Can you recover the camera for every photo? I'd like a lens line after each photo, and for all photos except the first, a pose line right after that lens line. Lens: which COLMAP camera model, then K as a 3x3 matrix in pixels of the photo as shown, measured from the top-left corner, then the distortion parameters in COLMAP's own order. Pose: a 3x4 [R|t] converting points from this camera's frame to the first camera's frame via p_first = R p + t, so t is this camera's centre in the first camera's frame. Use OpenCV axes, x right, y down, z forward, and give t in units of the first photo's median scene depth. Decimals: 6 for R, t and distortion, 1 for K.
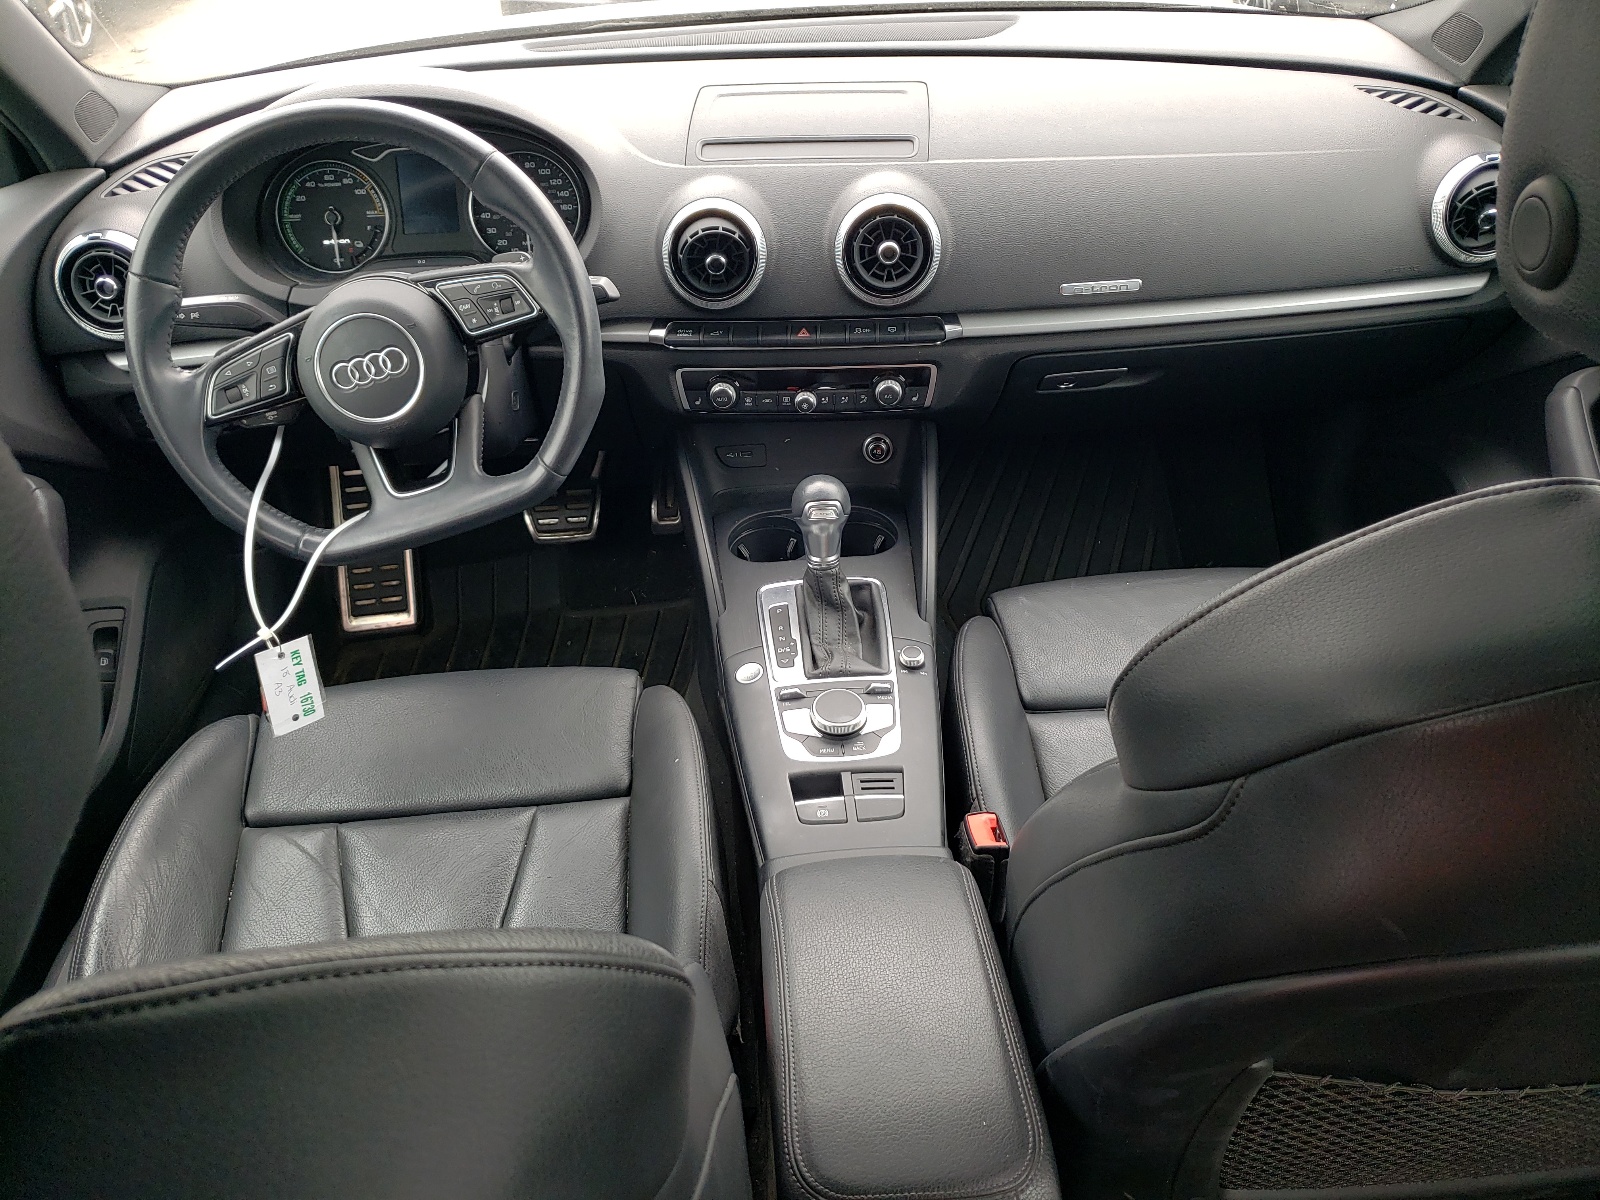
lens RADIAL K [[1353.5, 0, 797.0], [0, 1353.5, 601.0], [0, 0, 1]] dist [-0.009455, -0.005986]
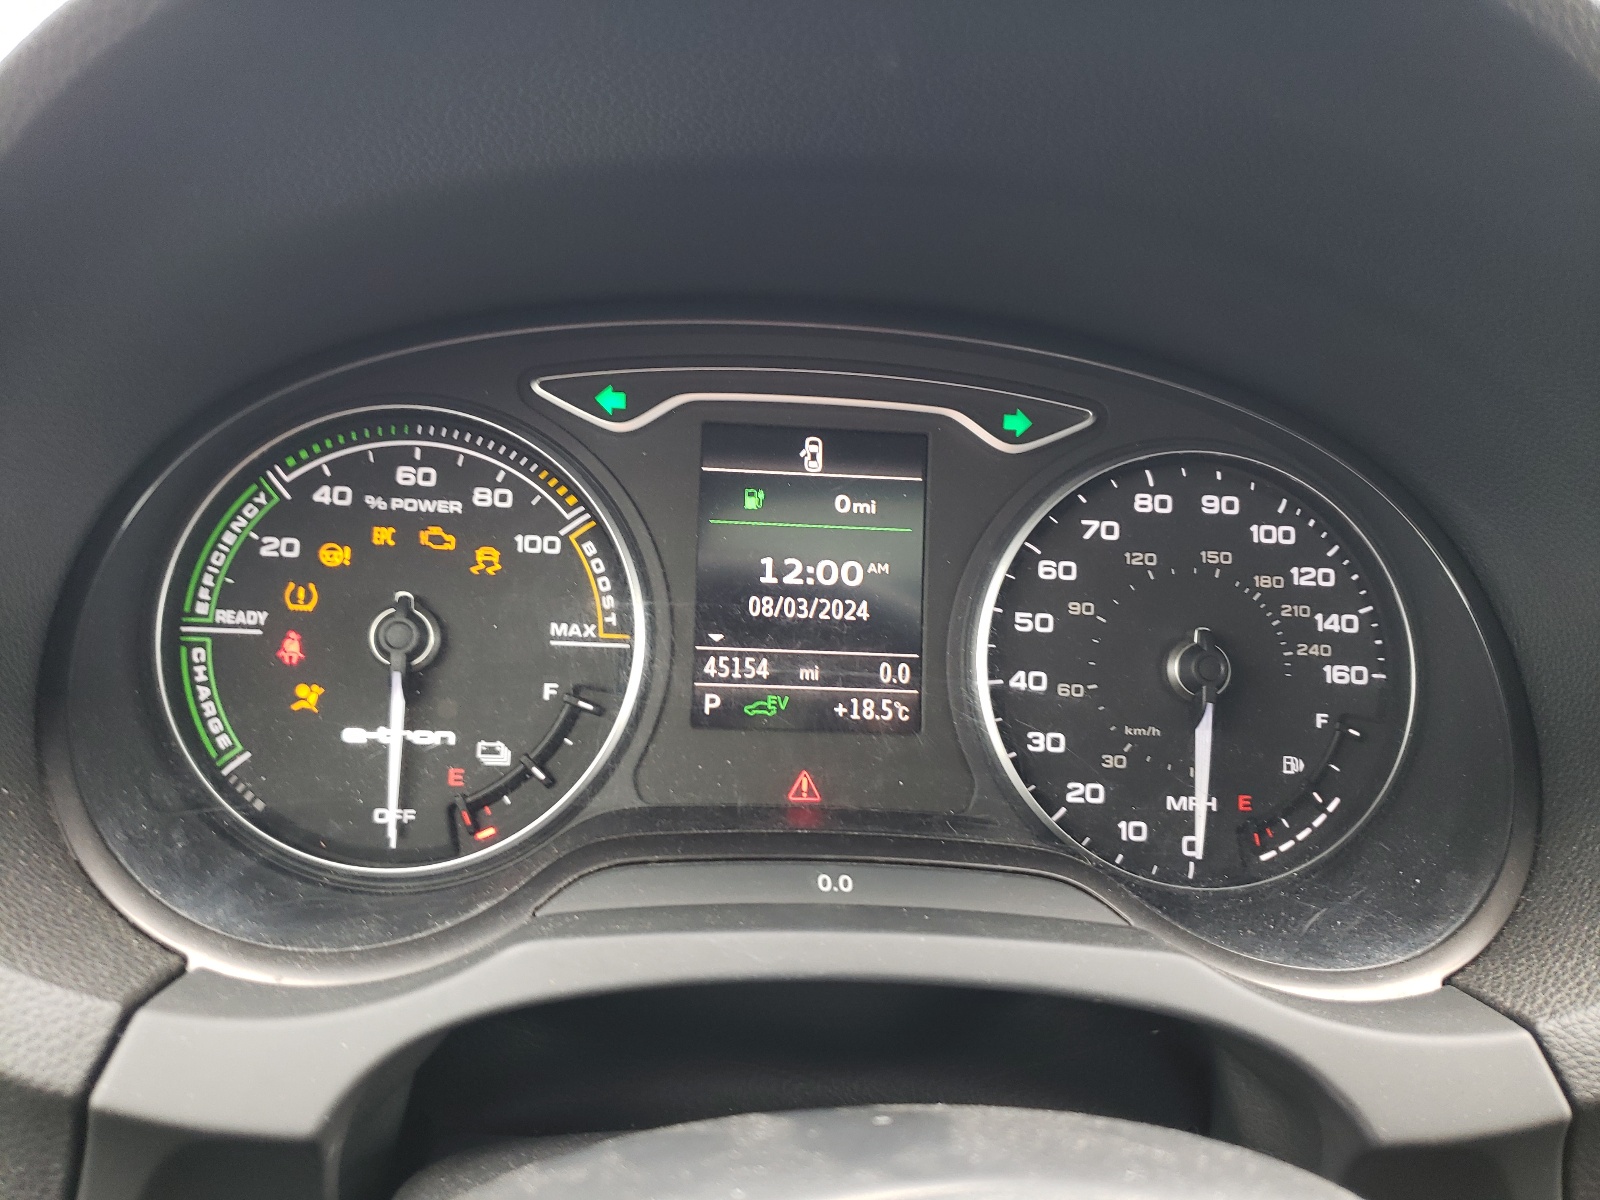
lens RADIAL K [[1353.5, 0, 801.7], [0, 1353.5, 603.0], [0, 0, 1]] dist [-0.009455, -0.005986]
pose [[0.995100, 0.081817, 0.055524, -0.287933], [-0.055839, 0.928420, -0.367311, -0.206638], [-0.081602, 0.362411, 0.928439, 0.773622]]
